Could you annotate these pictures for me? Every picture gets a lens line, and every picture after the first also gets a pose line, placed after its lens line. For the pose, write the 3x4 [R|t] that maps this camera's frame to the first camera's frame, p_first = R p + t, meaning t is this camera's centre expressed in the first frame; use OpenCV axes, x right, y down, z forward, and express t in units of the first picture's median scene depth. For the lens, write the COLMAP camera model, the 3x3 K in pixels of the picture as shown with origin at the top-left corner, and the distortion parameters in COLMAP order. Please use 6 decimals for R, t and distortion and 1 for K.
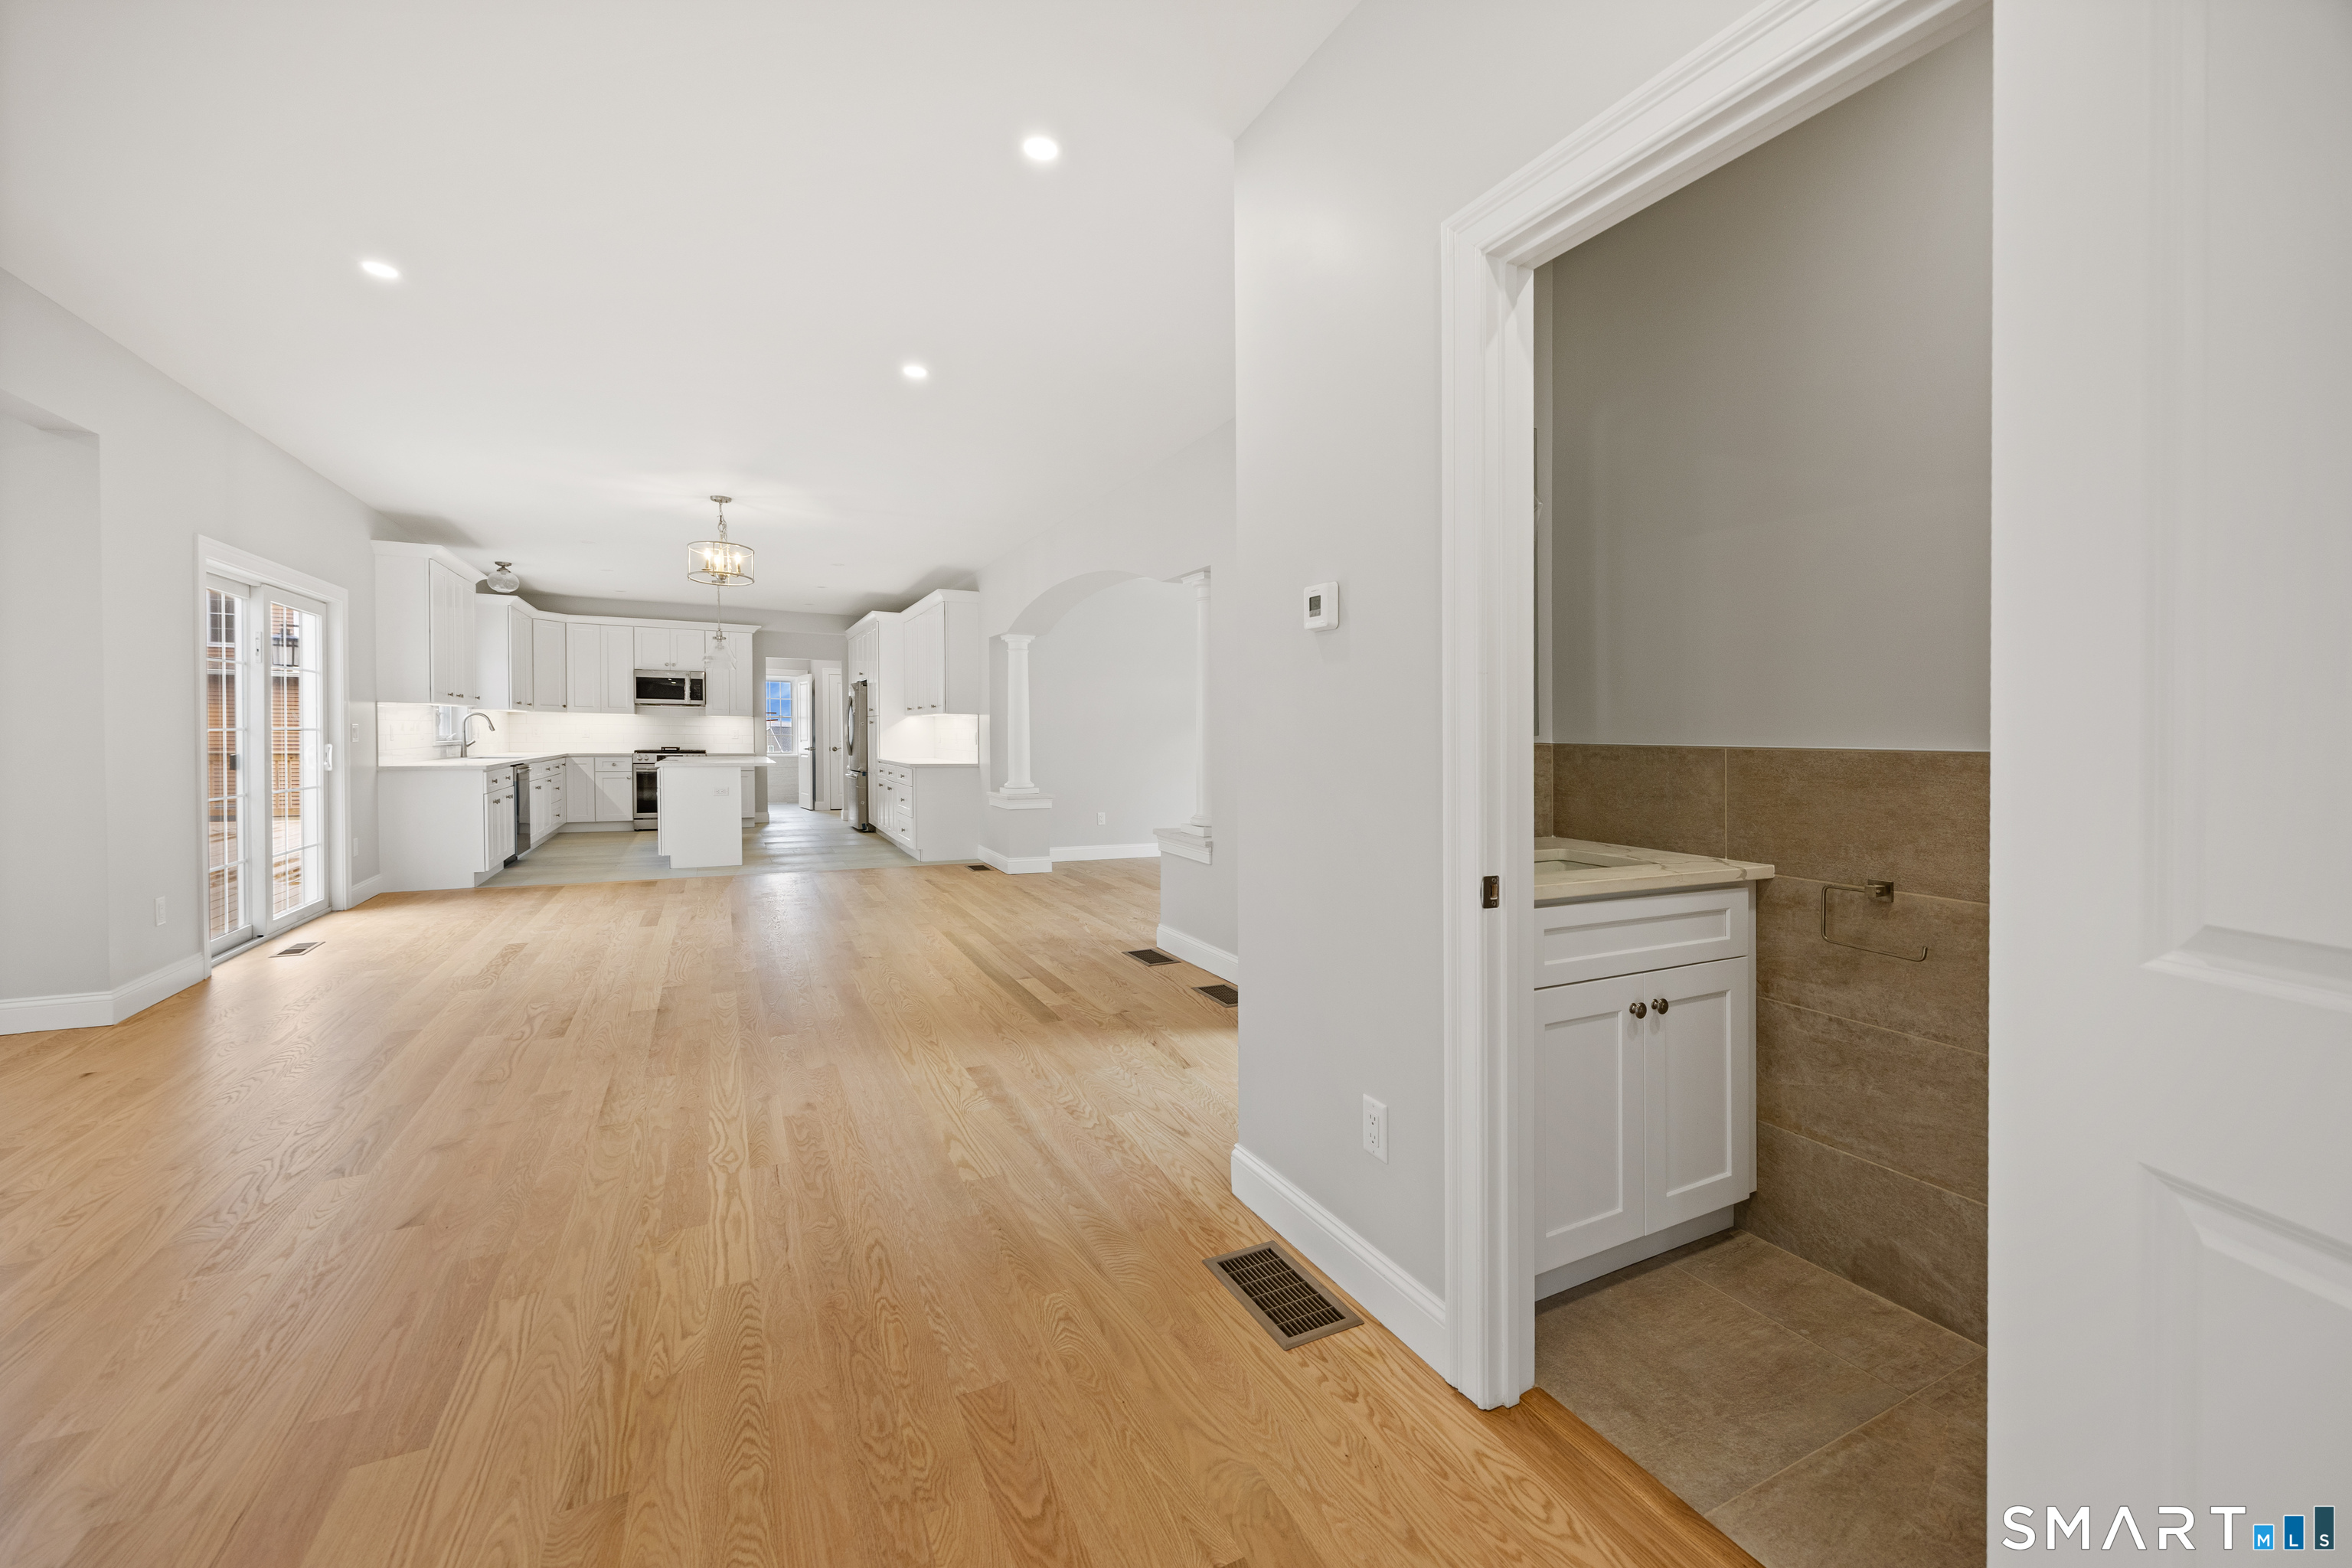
lens RADIAL K [[957.2, 0, 1194.4], [0, 957.2, 750.6], [0, 0, 1]] dist [-0.000102, -0.000752]
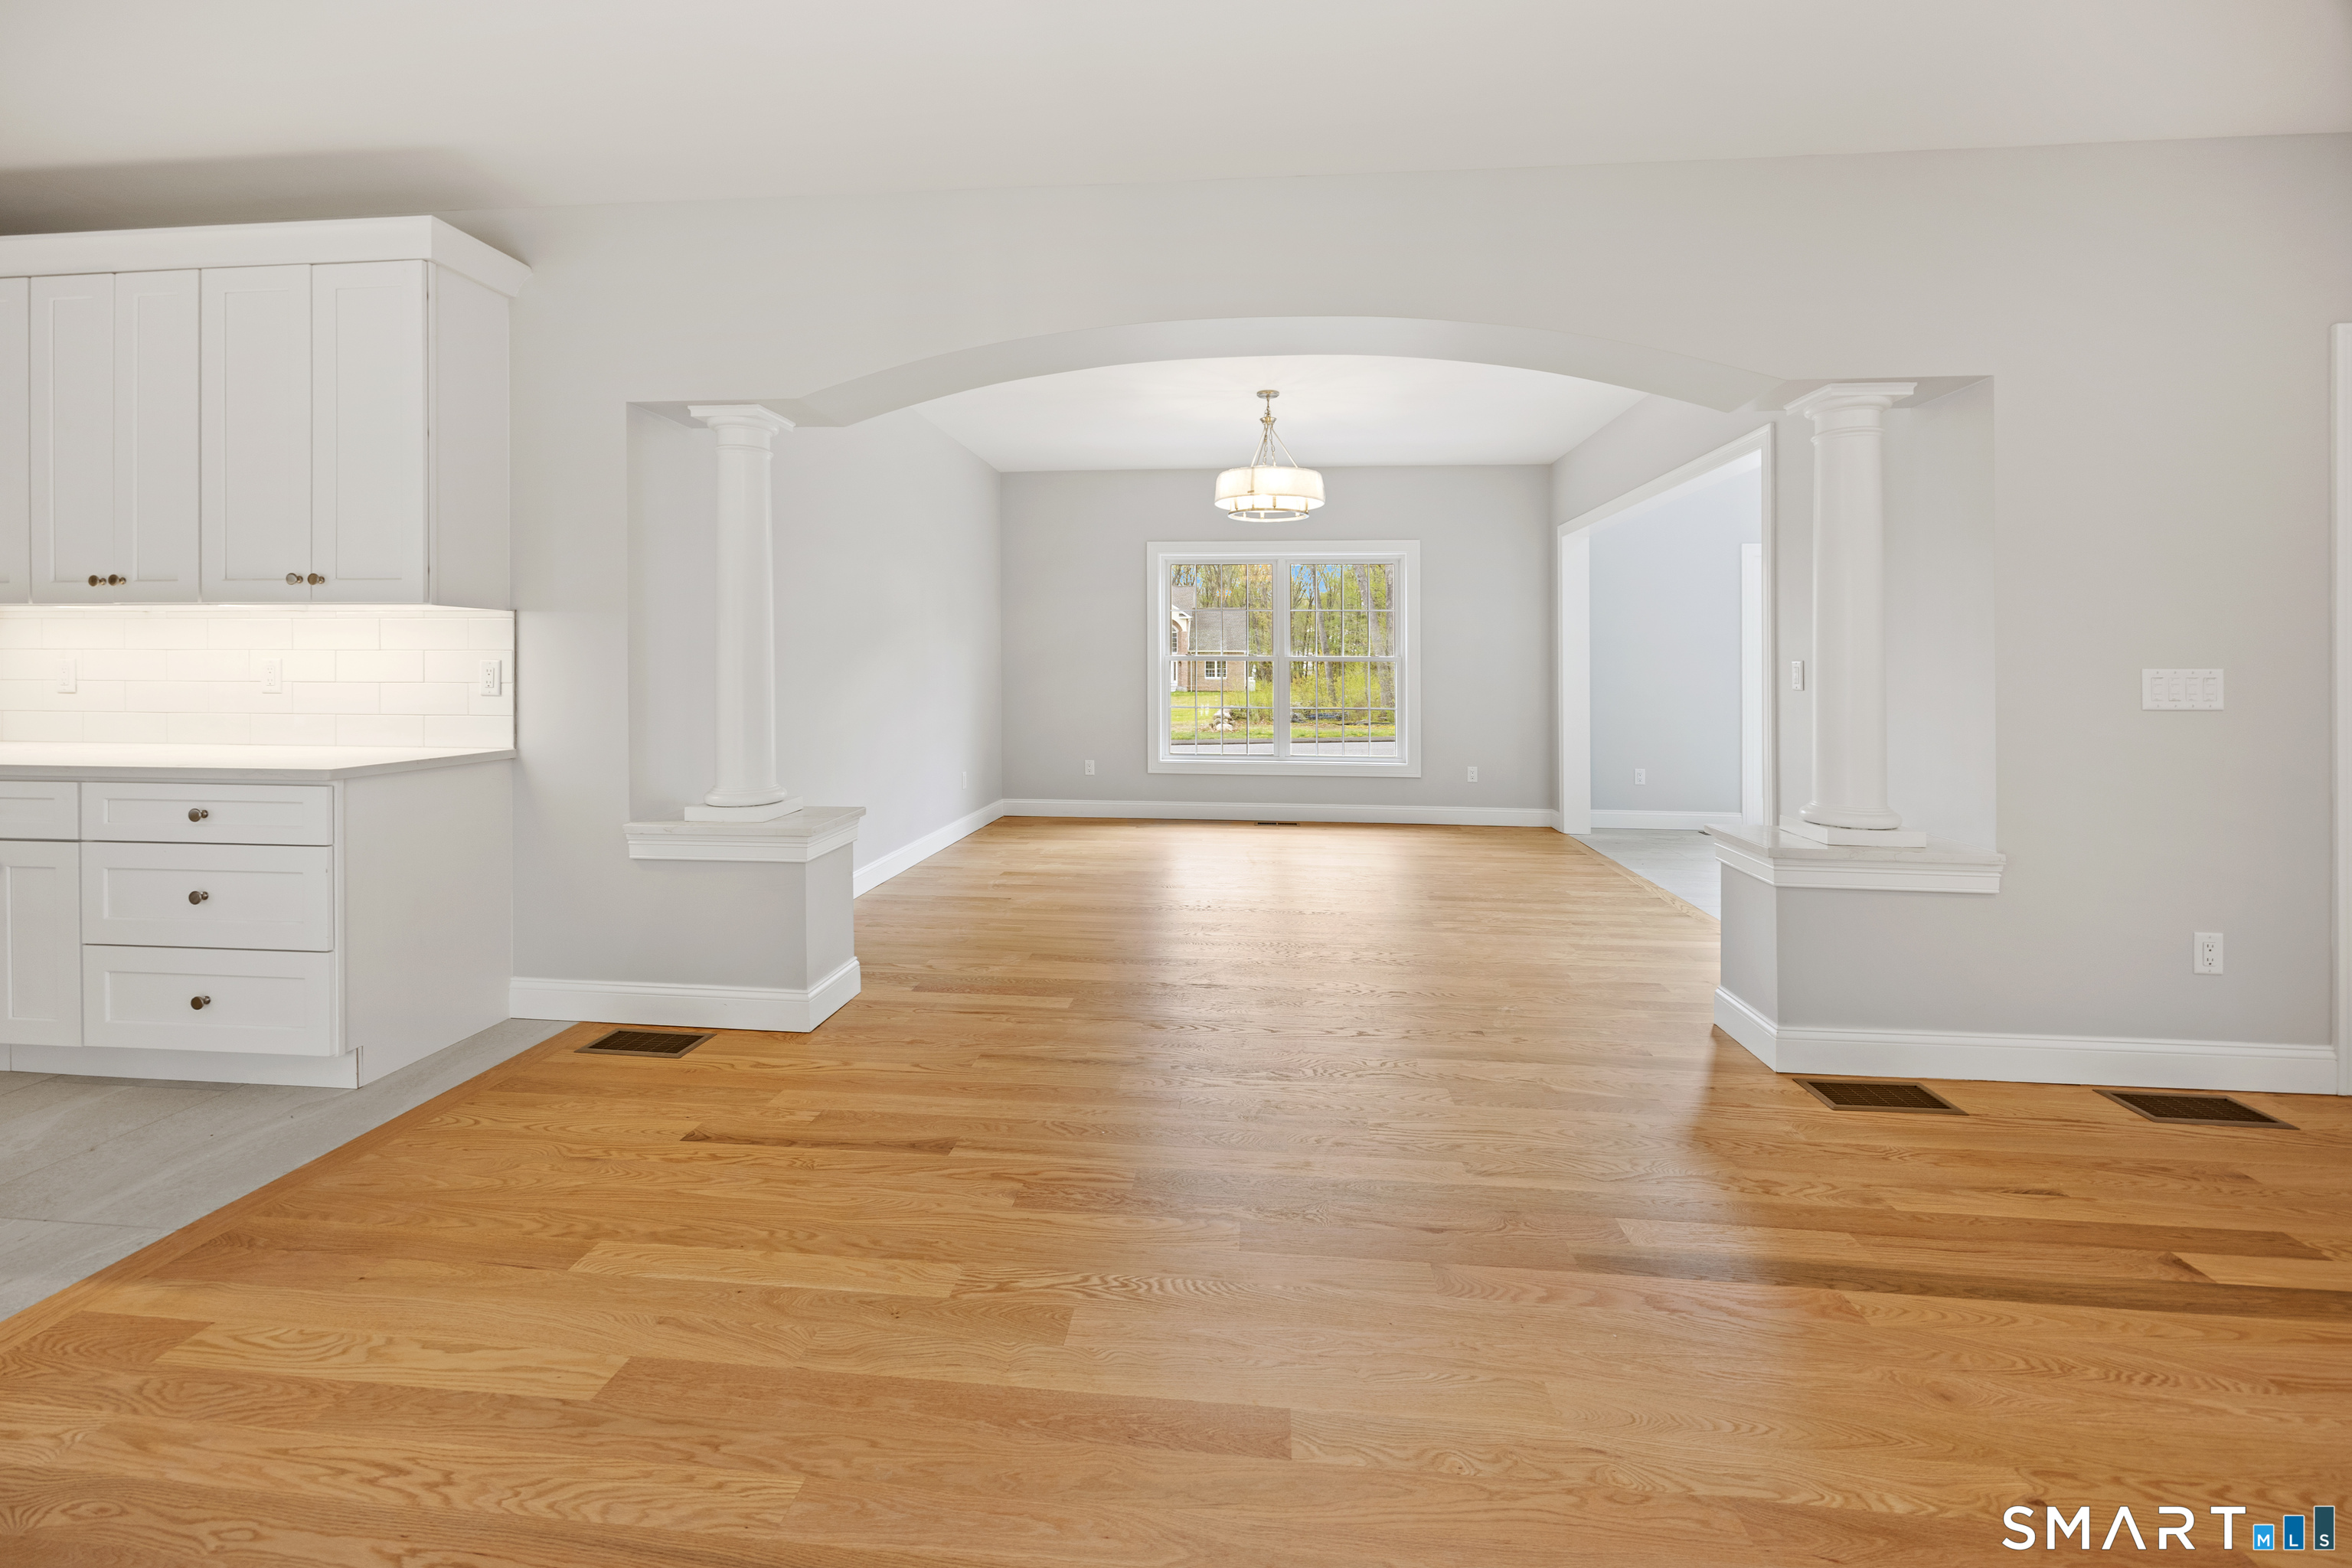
lens RADIAL K [[957.2, 0, 1189.9], [0, 957.2, 657.7], [0, 0, 1]] dist [-0.000102, -0.000752]
pose [[0.532087, -0.003441, 0.846683, -0.308969], [0.019330, 0.999780, -0.008085, -0.010744], [-0.846469, 0.020668, 0.532036, 0.479114]]
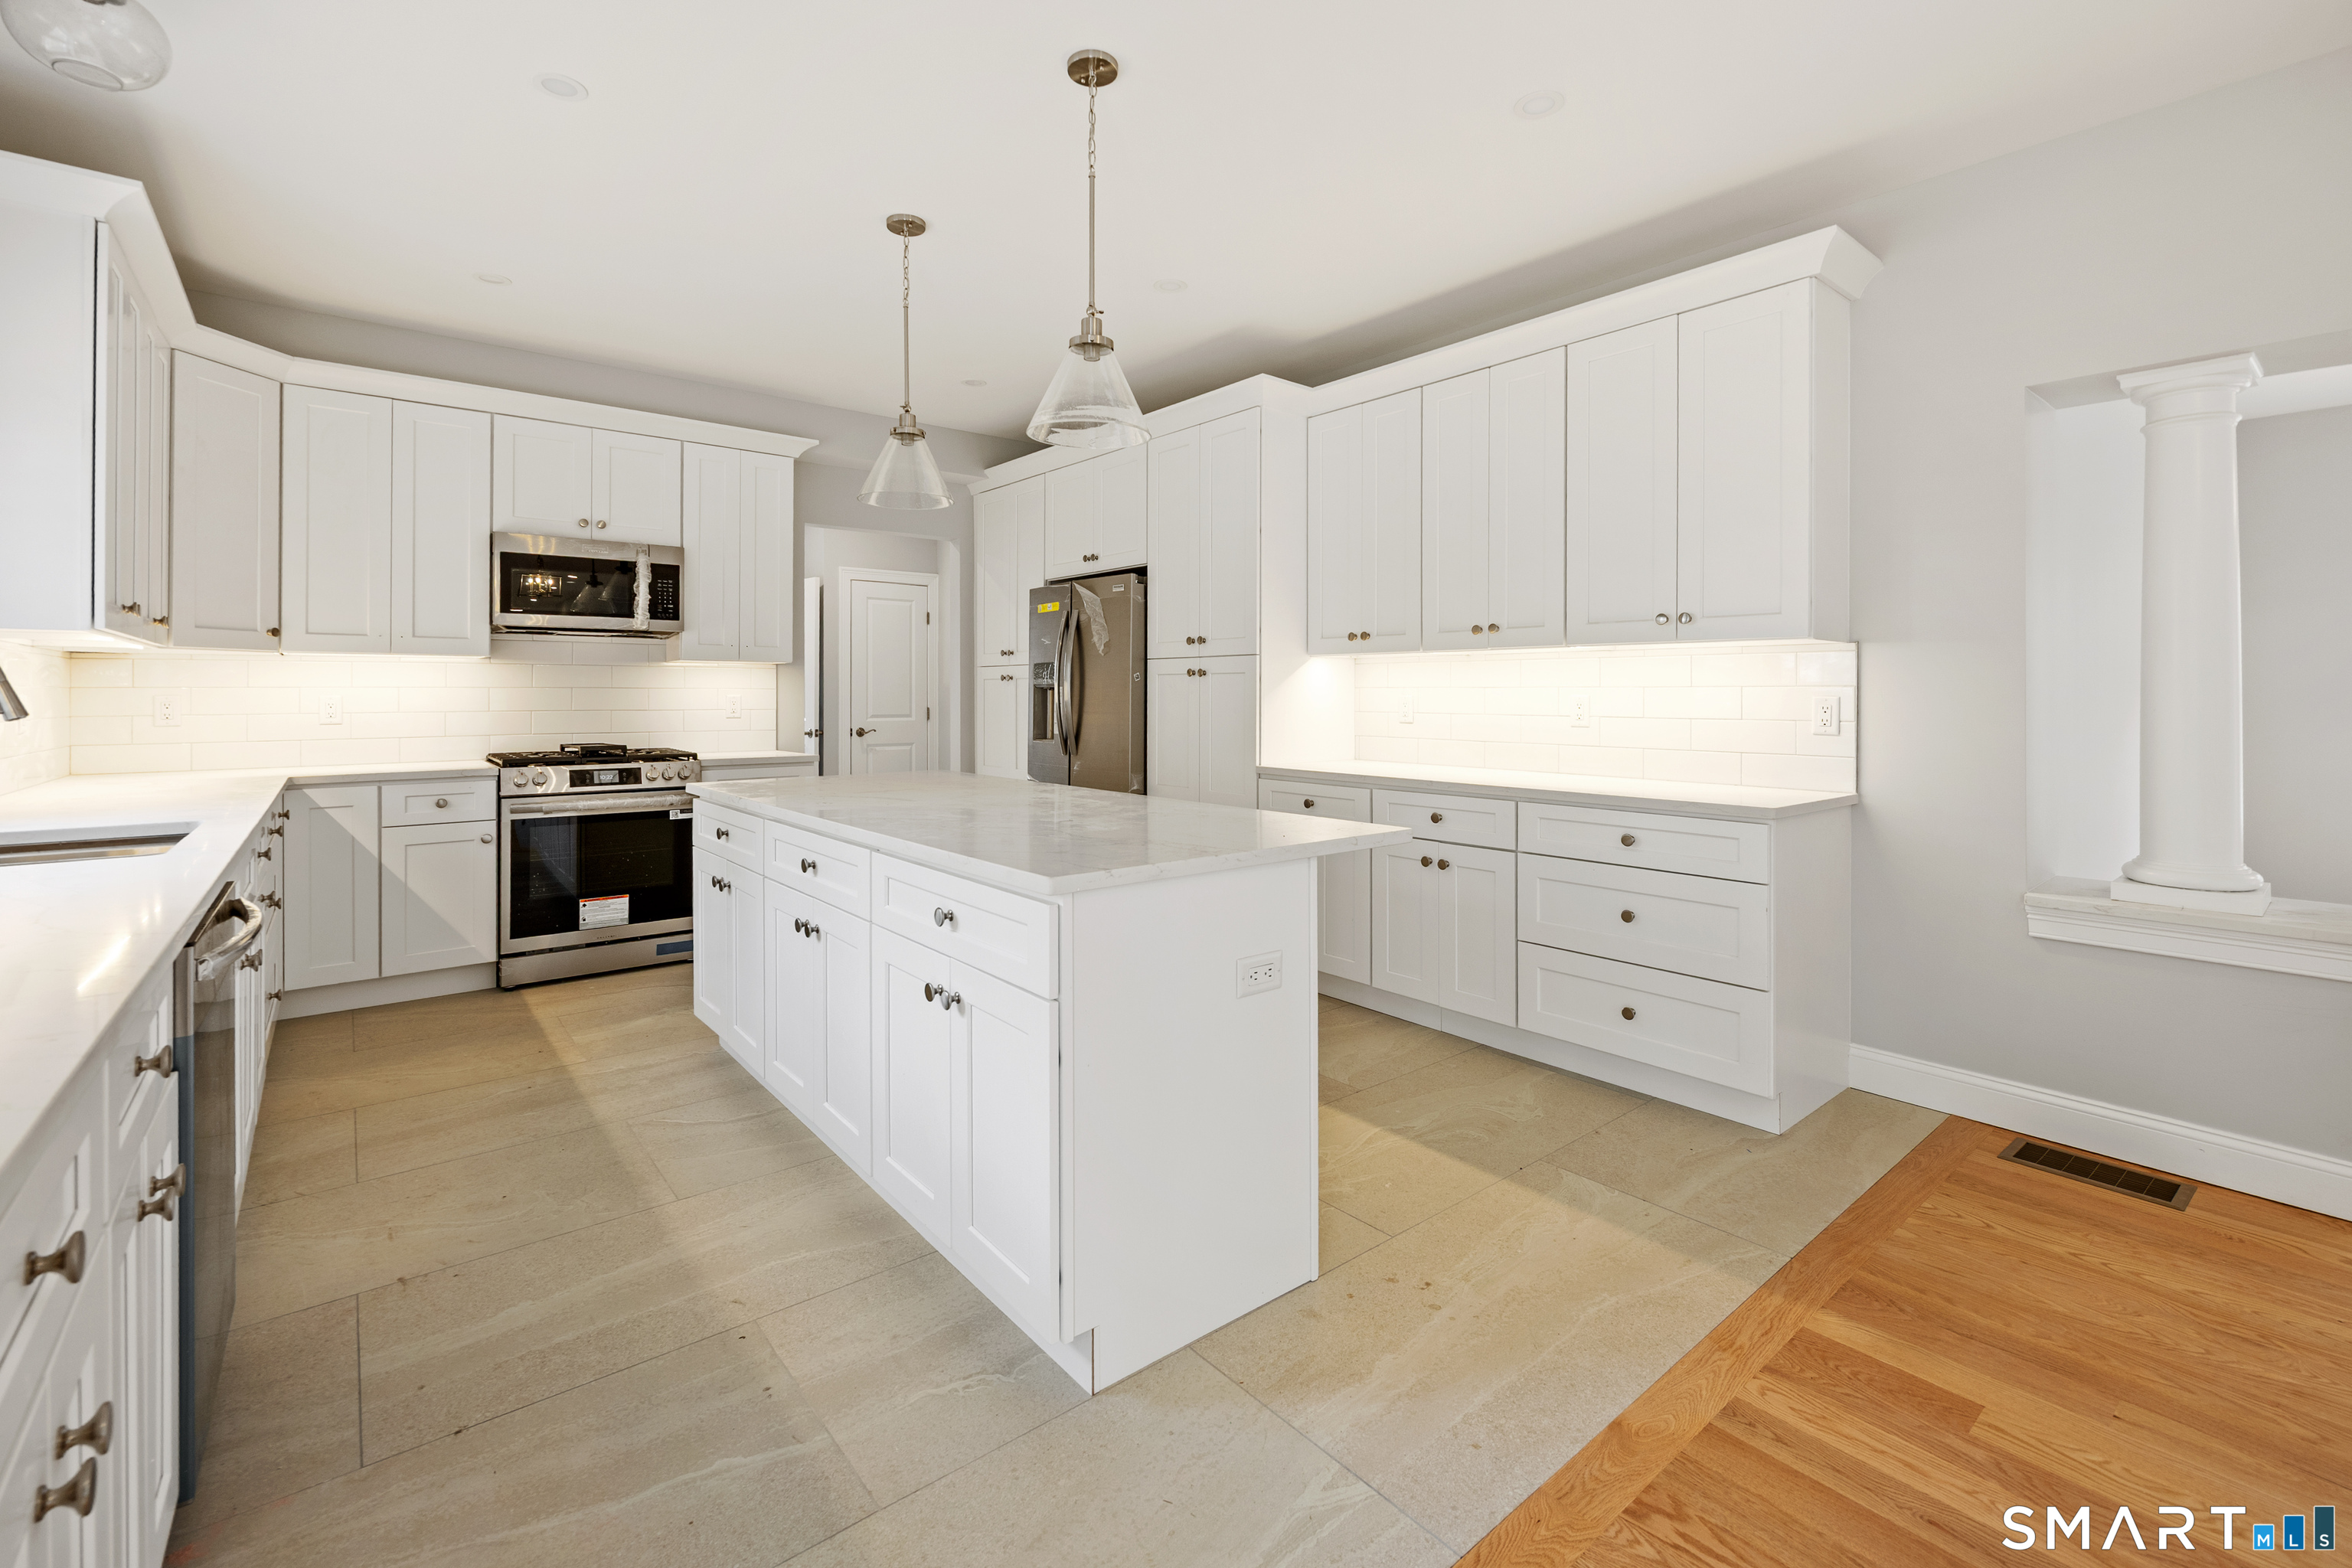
lens RADIAL K [[1013.7, 0, 1152.5], [0, 1013.7, 686.5], [0, 0, 1]] dist [-0.000055, 0.000564]
pose [[0.976556, -0.006979, 0.215150, -0.424964], [0.012317, 0.999648, -0.023480, -0.014932], [-0.214910, 0.025579, 0.976299, 0.576809]]
